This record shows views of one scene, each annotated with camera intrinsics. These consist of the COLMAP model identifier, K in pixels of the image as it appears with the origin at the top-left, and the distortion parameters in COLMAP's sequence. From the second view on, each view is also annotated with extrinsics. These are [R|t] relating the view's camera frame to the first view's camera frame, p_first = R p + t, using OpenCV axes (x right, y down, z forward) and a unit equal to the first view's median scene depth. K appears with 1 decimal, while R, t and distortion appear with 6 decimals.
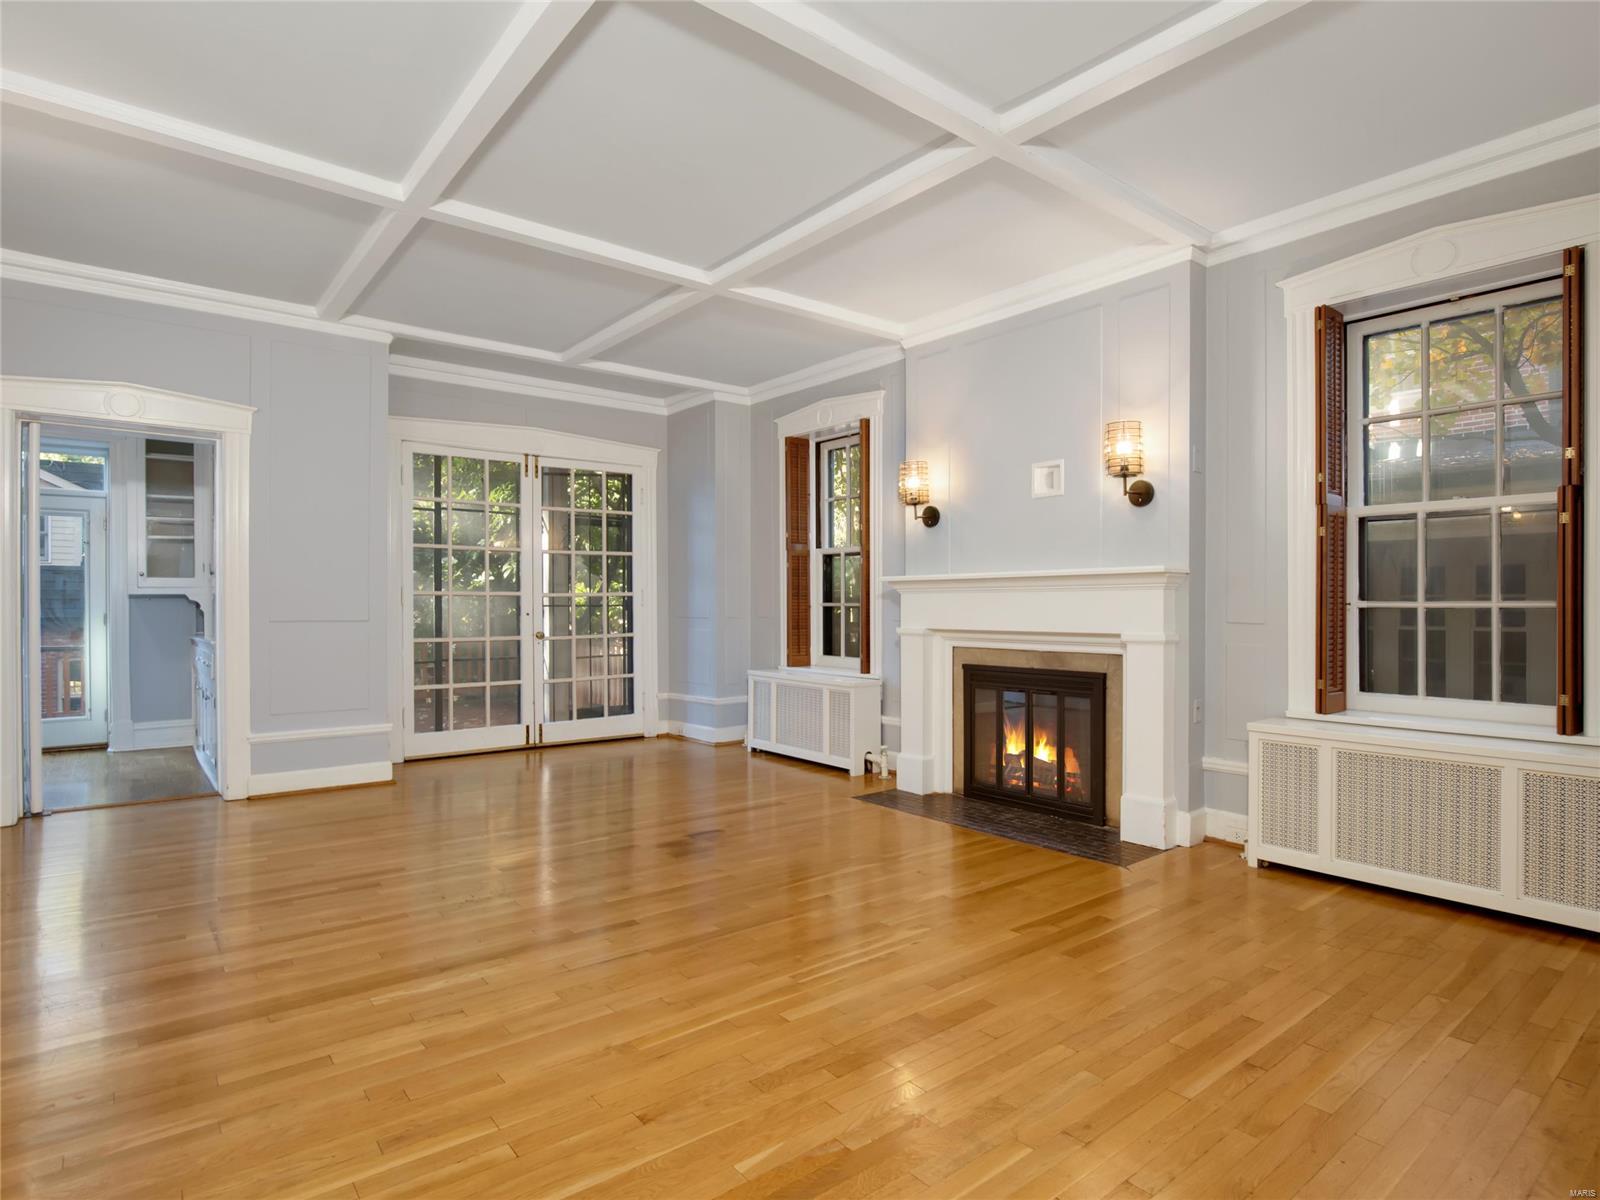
lens RADIAL K [[865.8, 0, 824.3], [0, 865.8, 607.0], [0, 0, 1]] dist [-0.019149, -0.000571]
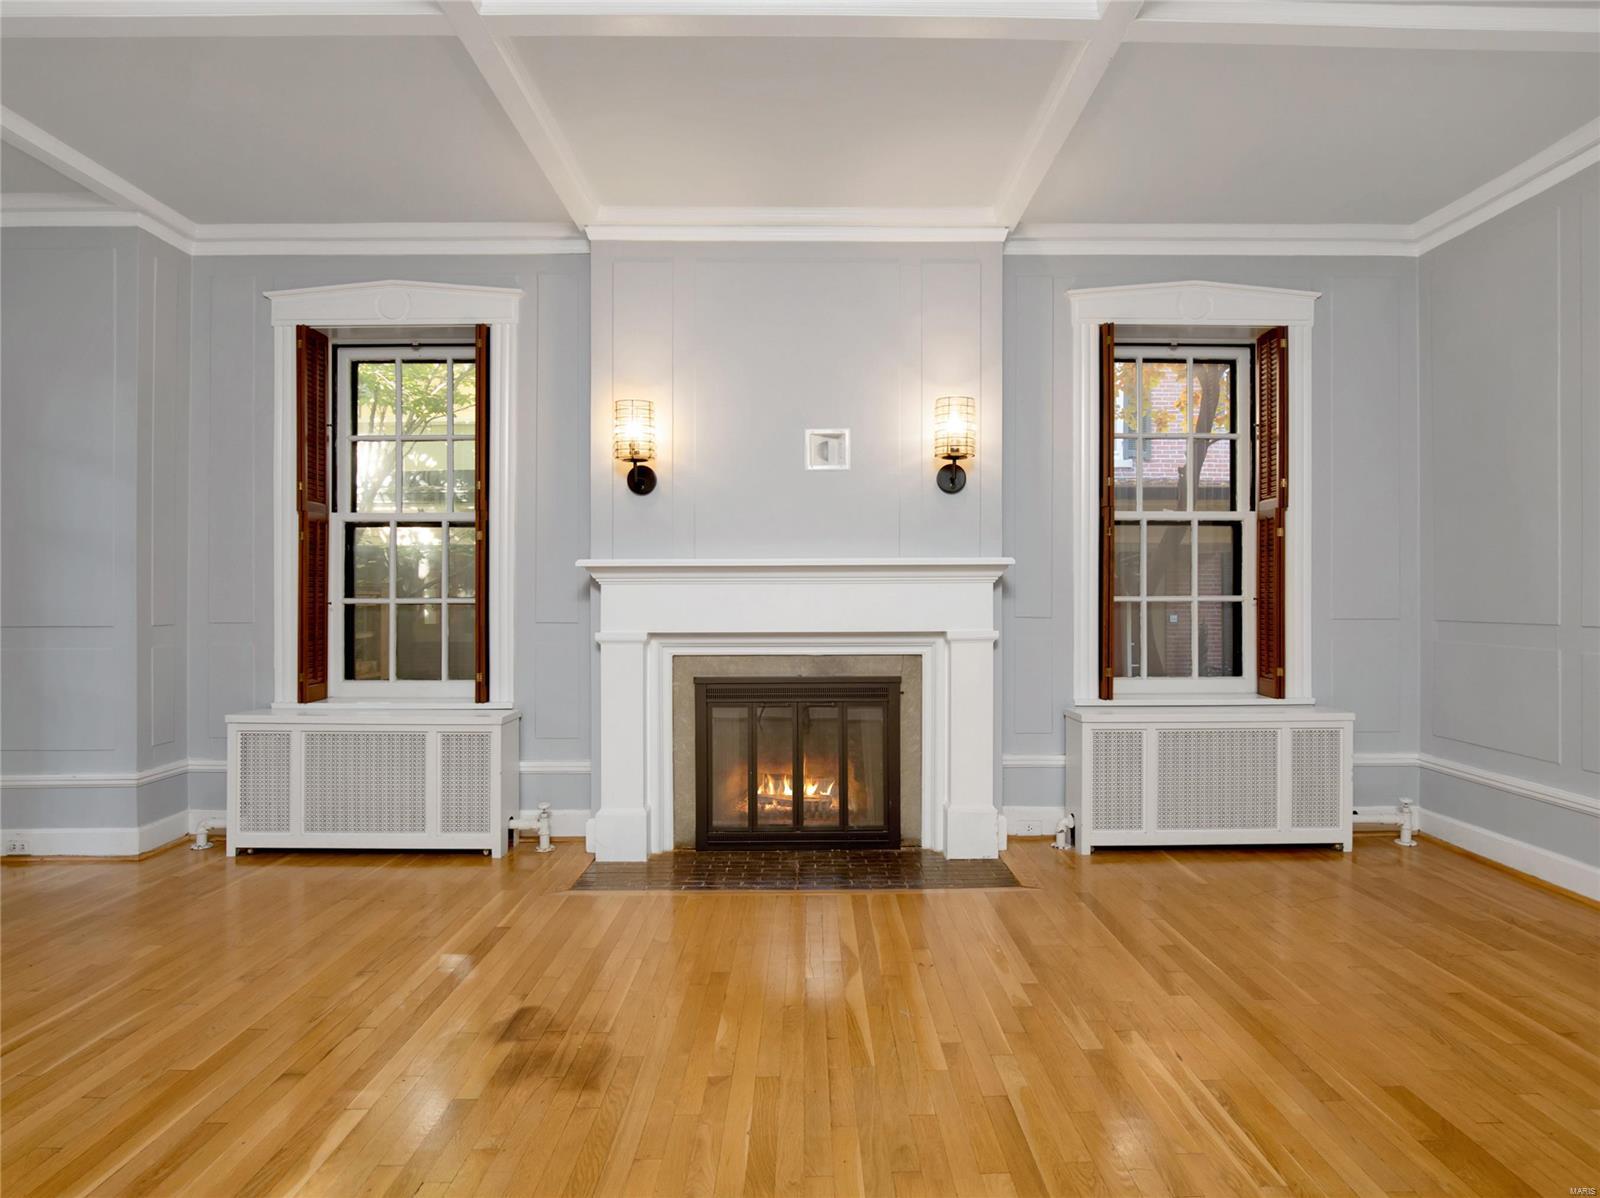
lens RADIAL K [[865.8, 0, 824.3], [0, 865.8, 606.0], [0, 0, 1]] dist [-0.019149, -0.000571]
pose [[0.631644, -0.007077, 0.775226, -0.382322], [0.004581, 0.999975, 0.005396, -0.001147], [-0.775245, 0.000143, 0.631661, 0.457073]]
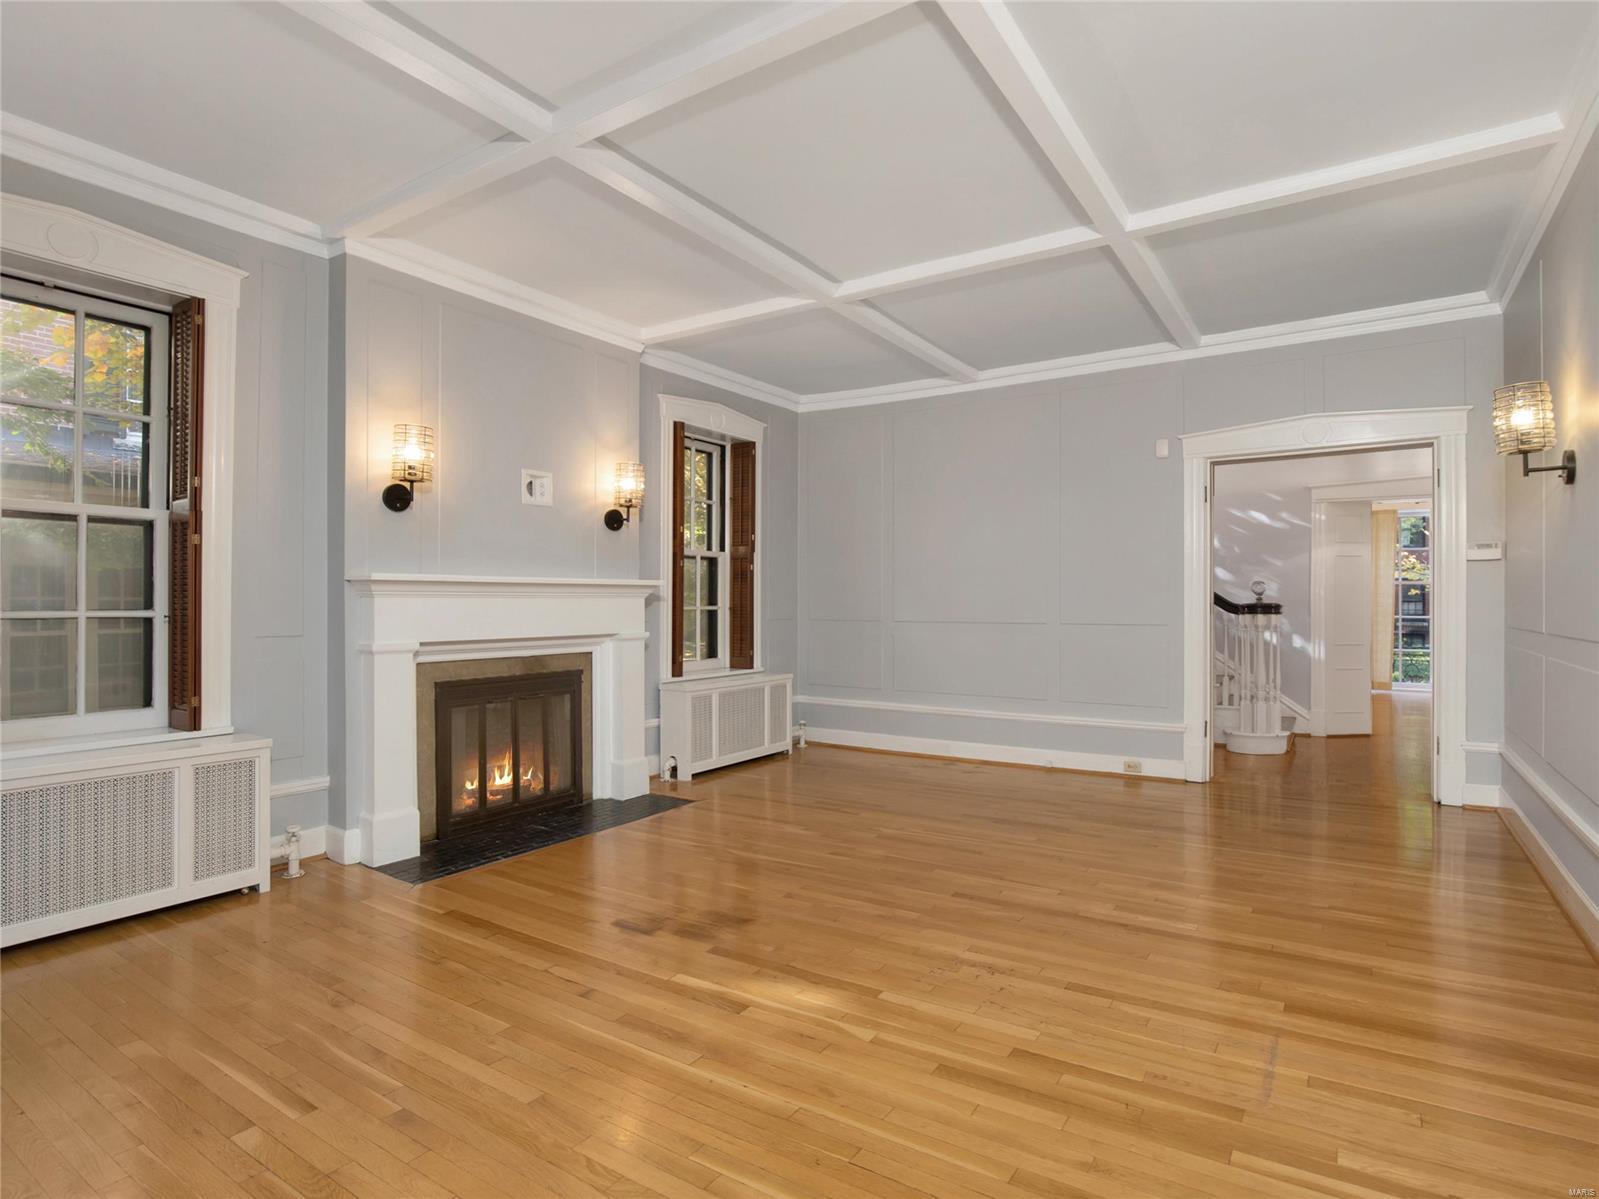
lens RADIAL K [[868.2, 0, 799.5], [0, 868.2, 599.5], [0, 0, 1]] dist [0.015381, 0.000156]
pose [[-0.284938, 0.011004, 0.958483, -0.794521], [0.013180, 0.999885, -0.007561, -0.003060], [-0.958455, 0.010478, -0.285050, 0.961840]]
